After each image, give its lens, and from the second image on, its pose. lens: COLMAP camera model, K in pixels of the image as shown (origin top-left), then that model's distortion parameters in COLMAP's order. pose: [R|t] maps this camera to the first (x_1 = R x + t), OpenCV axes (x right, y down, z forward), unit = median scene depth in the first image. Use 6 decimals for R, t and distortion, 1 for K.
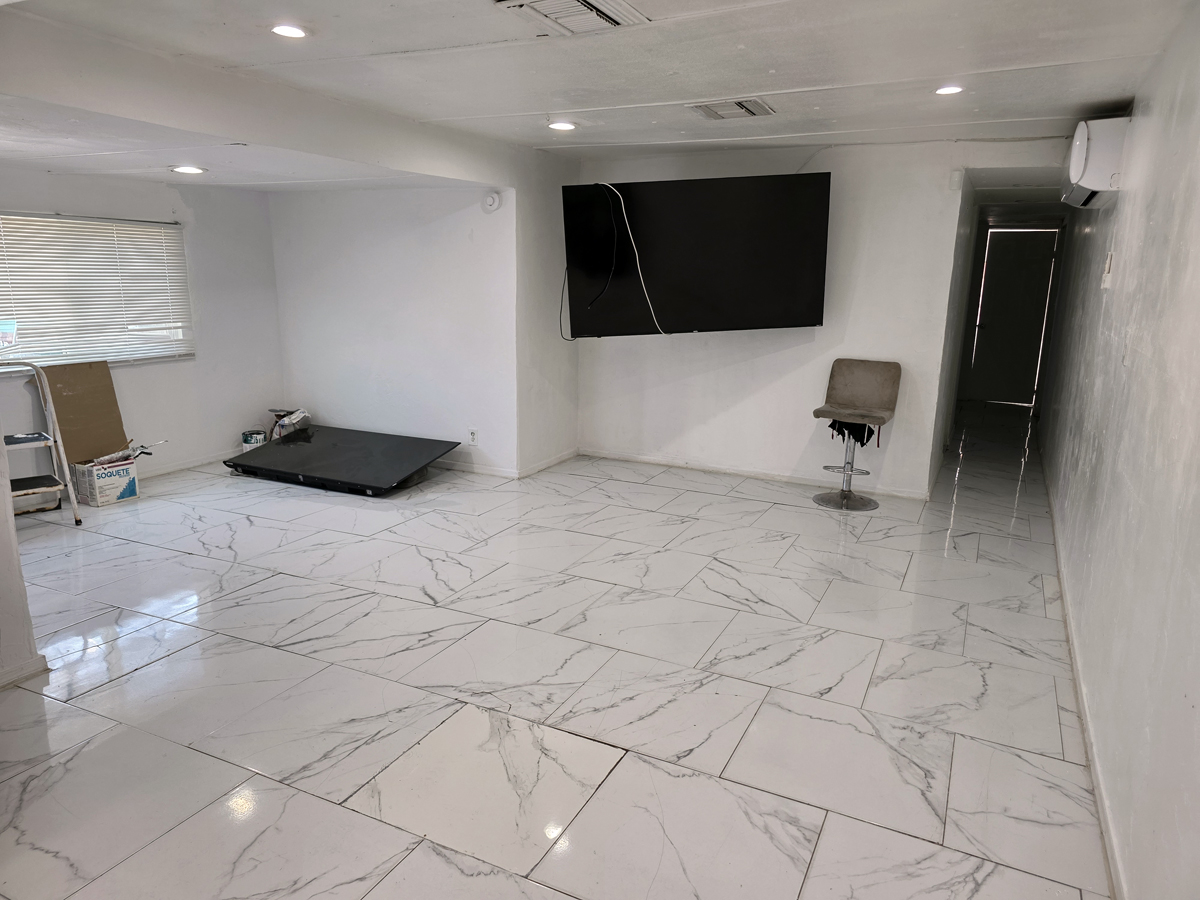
lens RADIAL K [[805.2, 0, 609.4], [0, 805.2, 474.6], [0, 0, 1]] dist [0.058627, -0.050818]
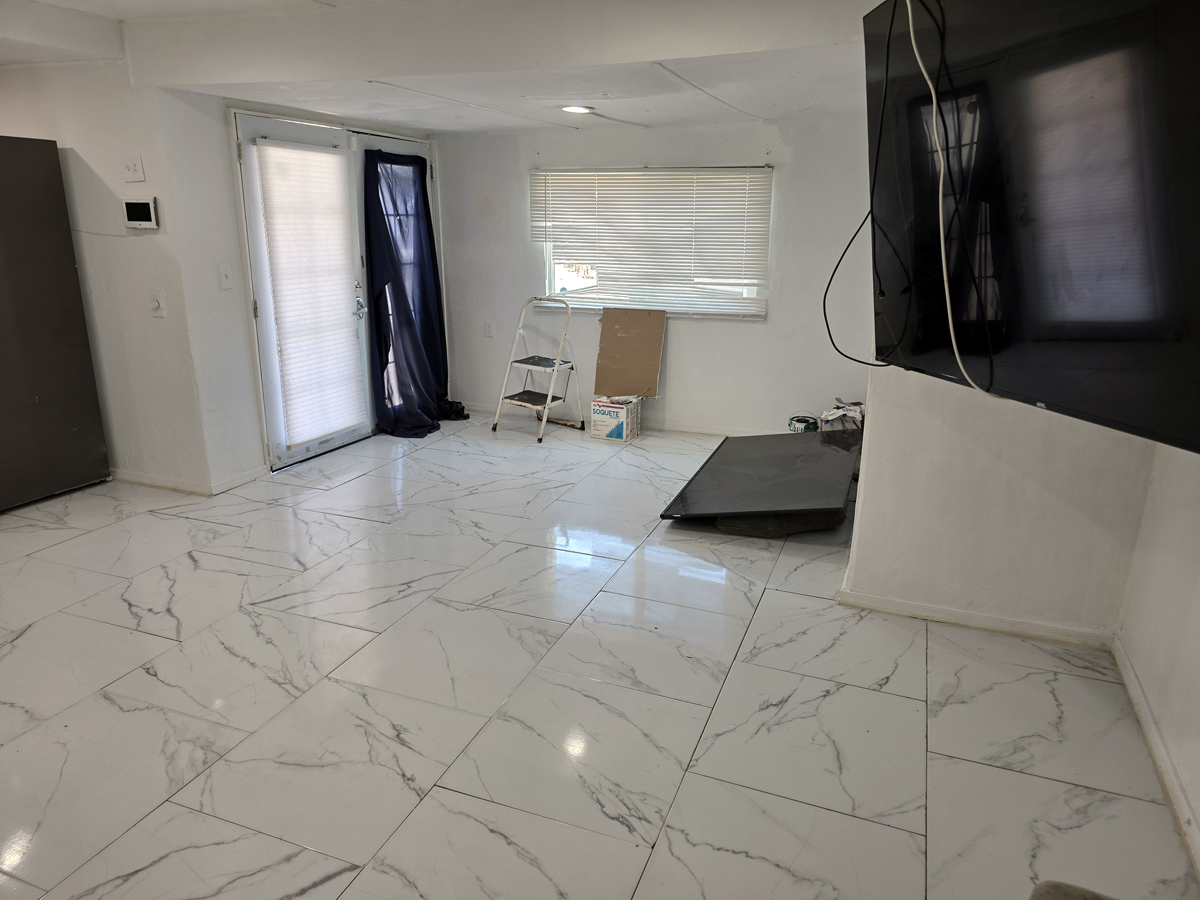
lens RADIAL K [[805.2, 0, 592.0], [0, 805.2, 454.6], [0, 0, 1]] dist [0.058627, -0.050818]
pose [[0.071031, 0.273028, -0.959380, 0.427596], [-0.248071, 0.936426, 0.248129, -0.210192], [0.966134, 0.220369, 0.134245, 0.862780]]
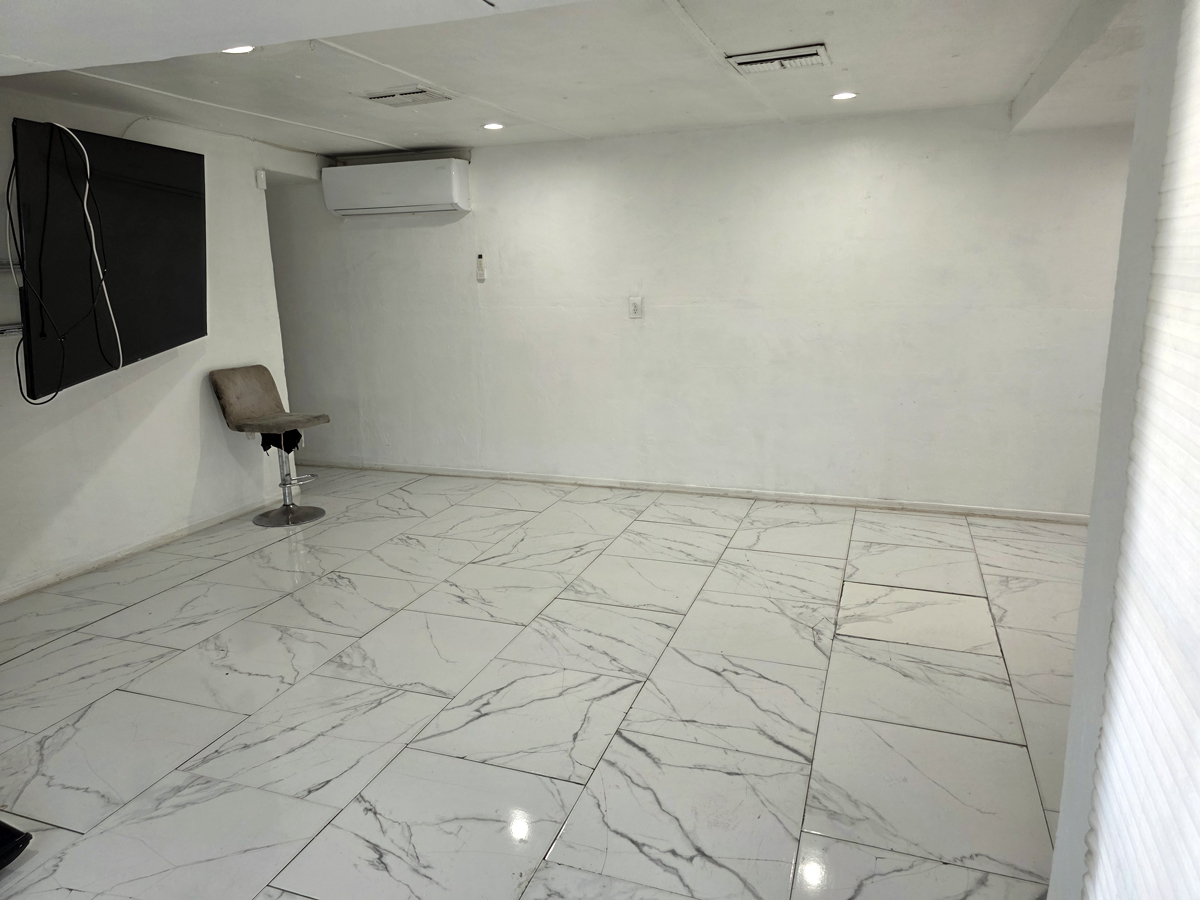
lens RADIAL K [[805.2, 0, 598.0], [0, 805.2, 458.3], [0, 0, 1]] dist [0.058627, -0.050818]
pose [[-0.104116, -0.244525, 0.964037, -0.673299], [0.258050, 0.929468, 0.263626, -0.195817], [-0.960505, 0.276218, -0.033673, 0.724828]]
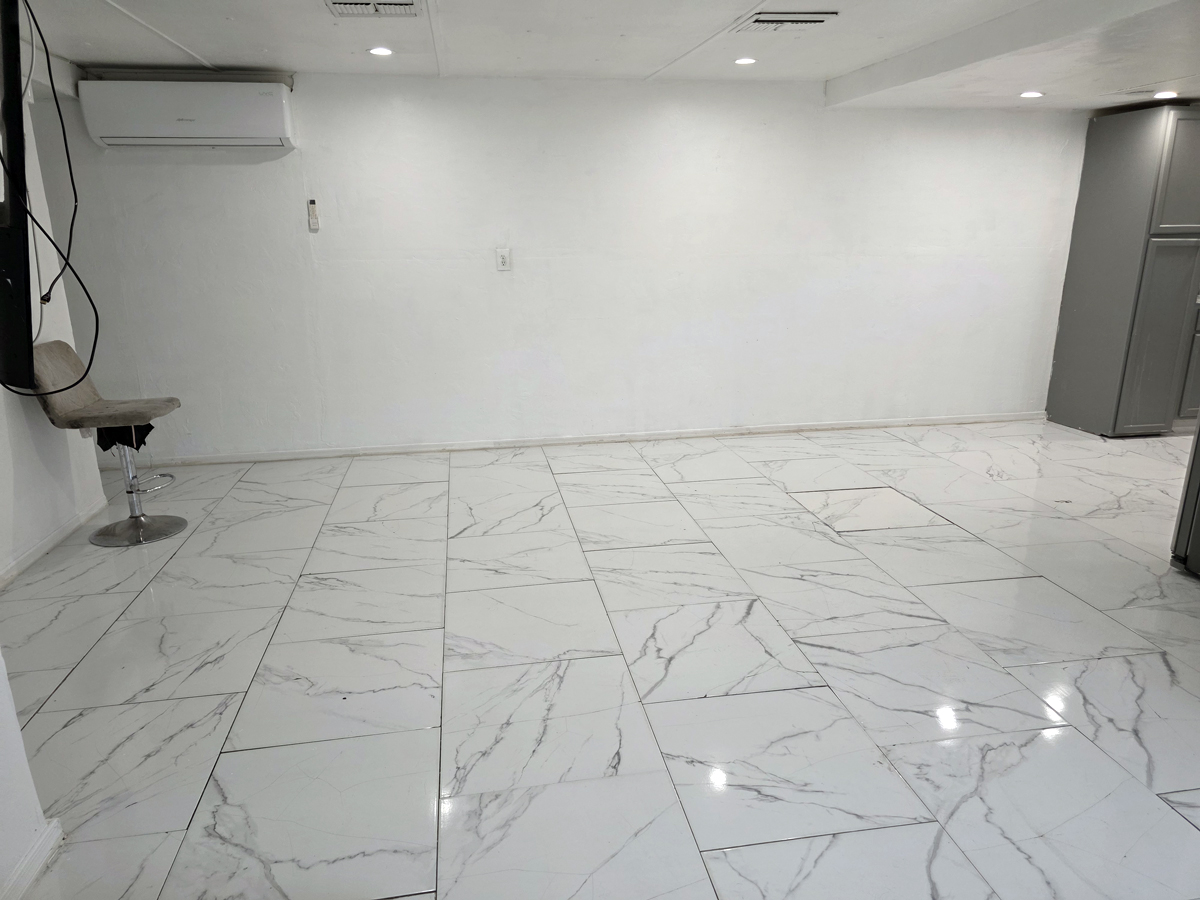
lens RADIAL K [[805.2, 0, 602.7], [0, 805.2, 460.7], [0, 0, 1]] dist [0.058627, -0.050818]
pose [[-0.583253, -0.239917, 0.776051, -0.547235], [0.196780, 0.885196, 0.421552, -0.269330], [-0.788094, 0.398583, -0.469082, 1.066092]]
